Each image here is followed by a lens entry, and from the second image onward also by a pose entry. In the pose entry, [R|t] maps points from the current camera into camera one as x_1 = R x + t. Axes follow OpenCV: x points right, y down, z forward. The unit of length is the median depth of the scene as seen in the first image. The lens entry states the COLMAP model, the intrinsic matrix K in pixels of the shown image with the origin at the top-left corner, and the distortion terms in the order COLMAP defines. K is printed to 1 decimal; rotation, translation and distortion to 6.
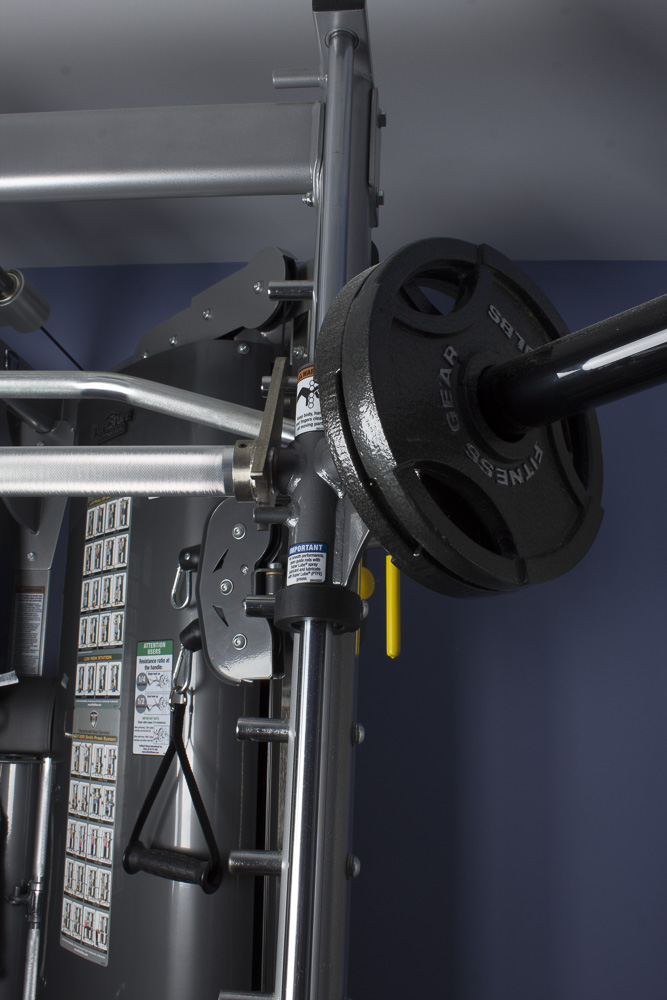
lens RADIAL K [[1011.7, 0, 333.5], [0, 1011.7, 500.0], [0, 0, 1]] dist [-0.065633, 0.027002]
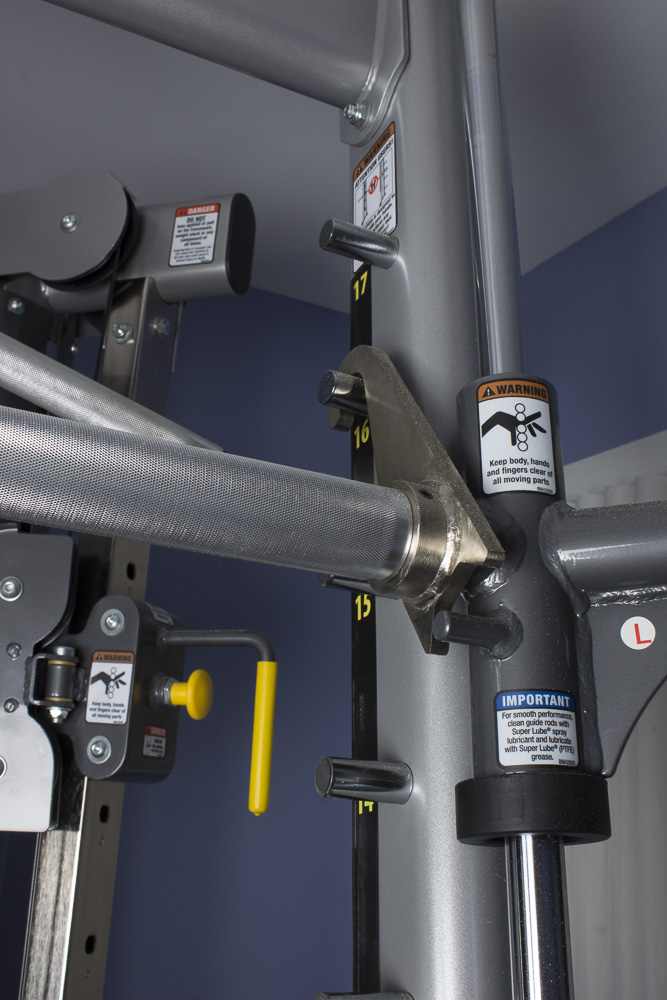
lens RADIAL K [[1083.3, 0, 333.5], [0, 1083.3, 500.0], [0, 0, 1]] dist [-0.112603, -0.003040]
pose [[0.847356, 0.175885, 0.501052, -0.439906], [-0.152114, 0.984410, -0.088311, 0.008656], [-0.508773, -0.001387, 0.860900, 0.545229]]
